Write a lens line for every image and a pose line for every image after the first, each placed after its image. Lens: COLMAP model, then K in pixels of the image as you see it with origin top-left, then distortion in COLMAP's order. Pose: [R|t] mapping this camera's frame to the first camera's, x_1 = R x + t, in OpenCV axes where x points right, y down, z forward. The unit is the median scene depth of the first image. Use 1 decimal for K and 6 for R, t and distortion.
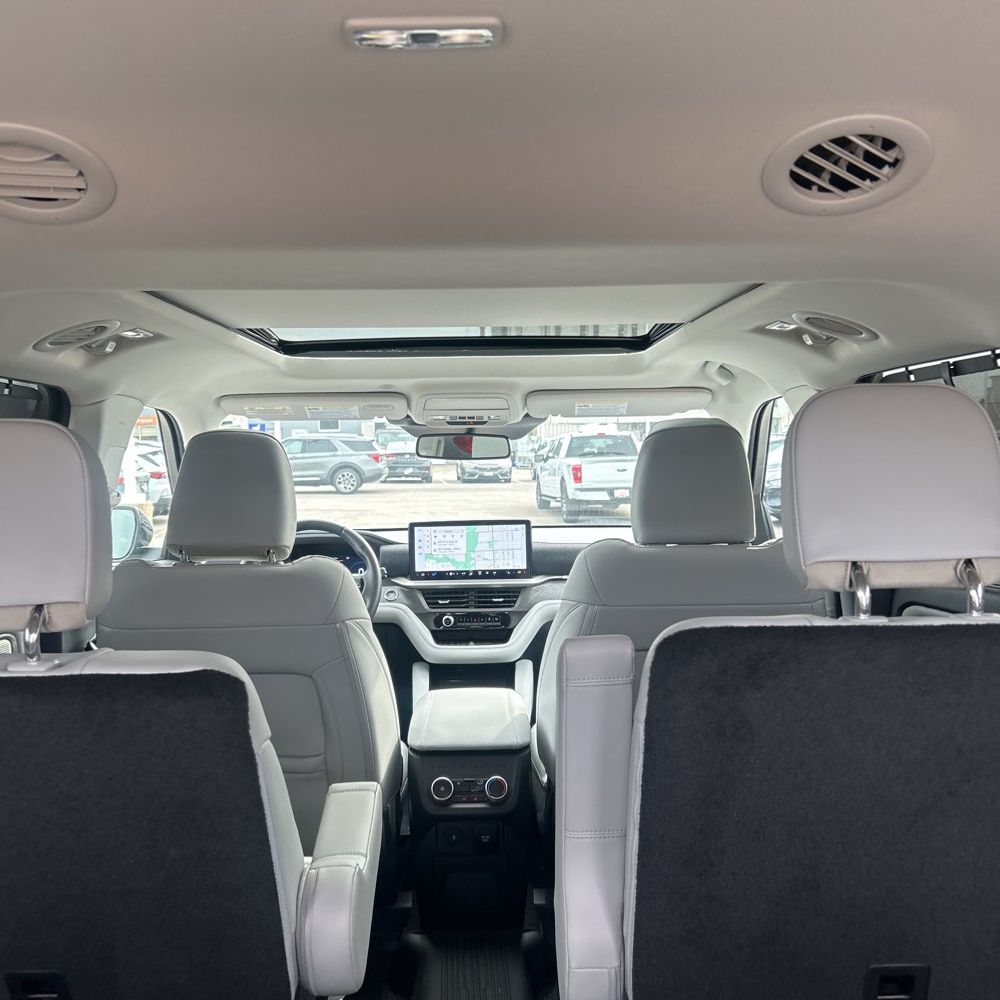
lens RADIAL K [[1026.9, 0, 500.2], [0, 1026.9, 529.3], [0, 0, 1]] dist [0.074897, -0.103155]
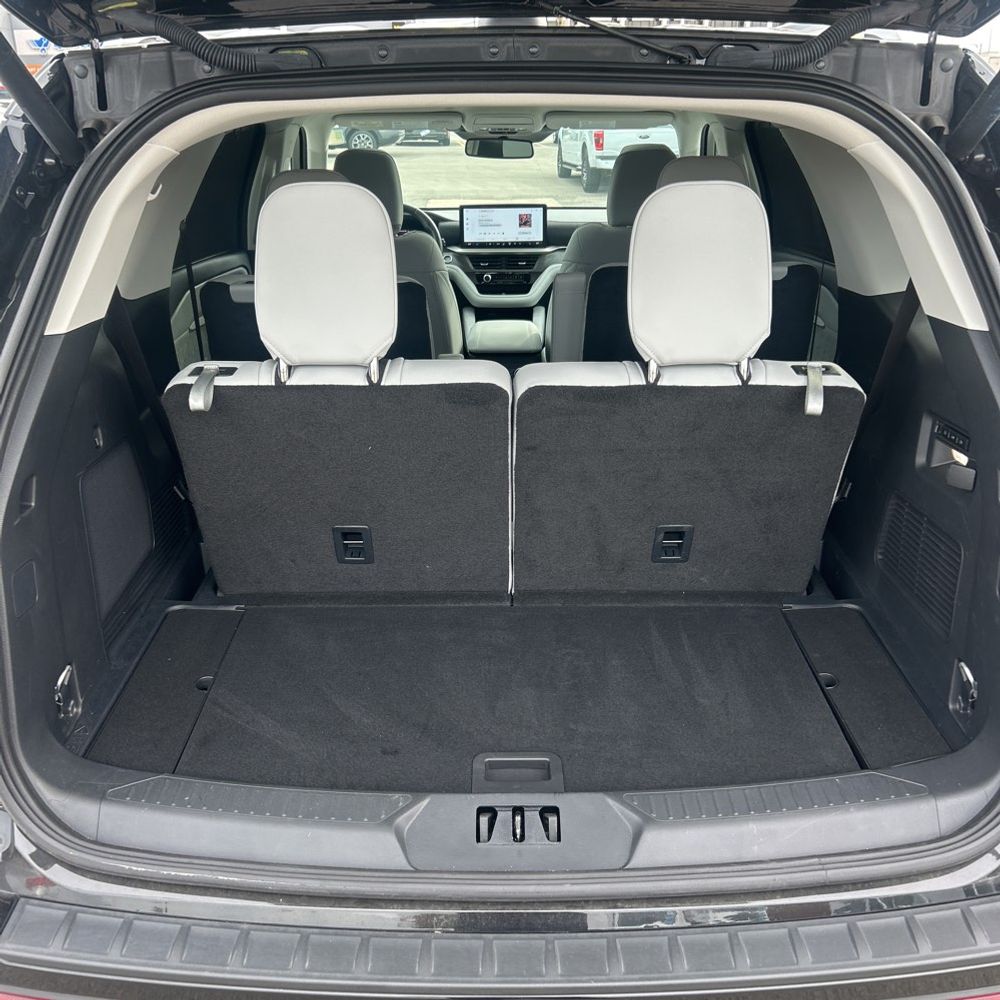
lens RADIAL K [[1026.9, 0, 500.2], [0, 1026.9, 529.3], [0, 0, 1]] dist [0.074897, -0.103155]
pose [[0.999787, 0.016163, -0.012809, -0.008183], [-0.011460, 0.951804, 0.306494, -0.018472], [0.017146, -0.306282, 0.951786, -0.474879]]
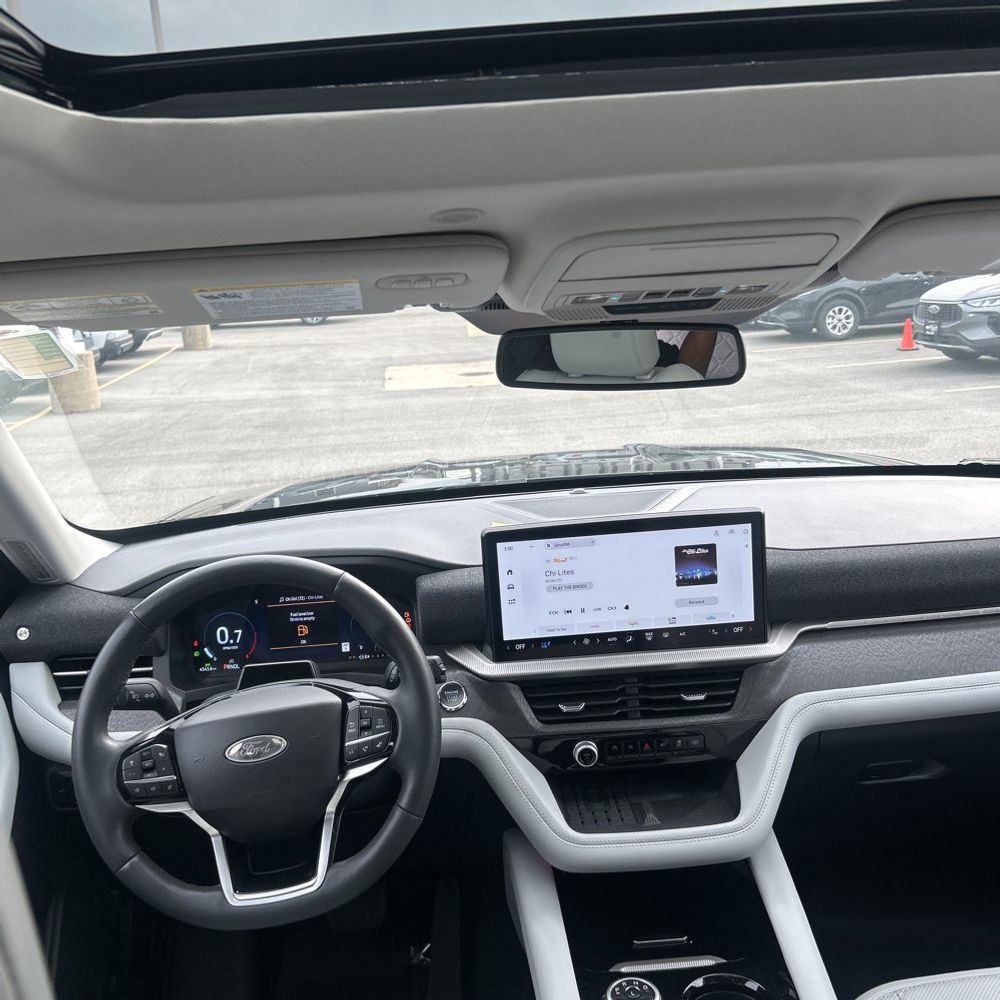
lens RADIAL K [[1023.8, 0, 499.3], [0, 1023.8, 497.3], [0, 0, 1]] dist [0.157273, -0.306018]
pose [[0.998524, -0.051032, 0.018611, -0.089540], [0.047810, 0.988302, 0.144823, -0.083797], [-0.025784, -0.143719, 0.989283, 0.575065]]
